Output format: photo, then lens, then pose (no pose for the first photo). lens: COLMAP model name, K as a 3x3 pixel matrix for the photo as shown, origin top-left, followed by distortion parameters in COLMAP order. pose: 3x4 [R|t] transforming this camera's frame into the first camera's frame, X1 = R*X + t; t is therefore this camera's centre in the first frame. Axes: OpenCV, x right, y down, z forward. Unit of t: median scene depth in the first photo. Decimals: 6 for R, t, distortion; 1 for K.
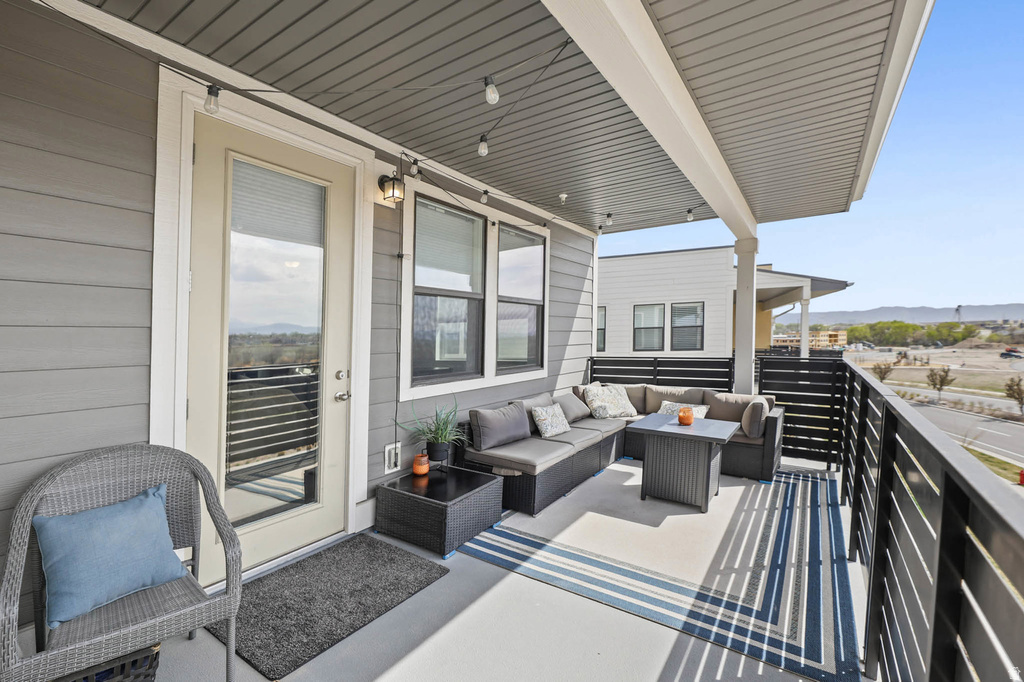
lens RADIAL K [[447.2, 0, 501.7], [0, 447.2, 345.5], [0, 0, 1]] dist [0.000154, -0.000631]
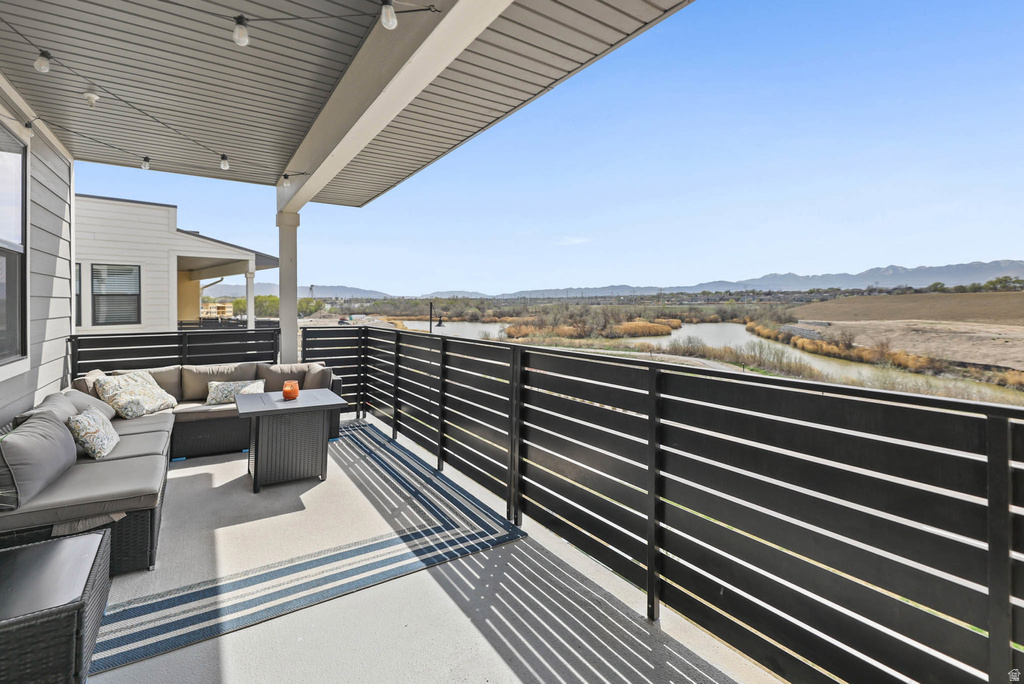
lens RADIAL K [[465.0, 0, 489.5], [0, 465.0, 314.9], [0, 0, 1]] dist [-0.002705, -0.000611]
pose [[0.376154, -0.007142, 0.926530, -0.279398], [0.013064, 0.999912, 0.002404, 0.000542], [-0.926465, 0.011200, 0.376214, 0.183383]]
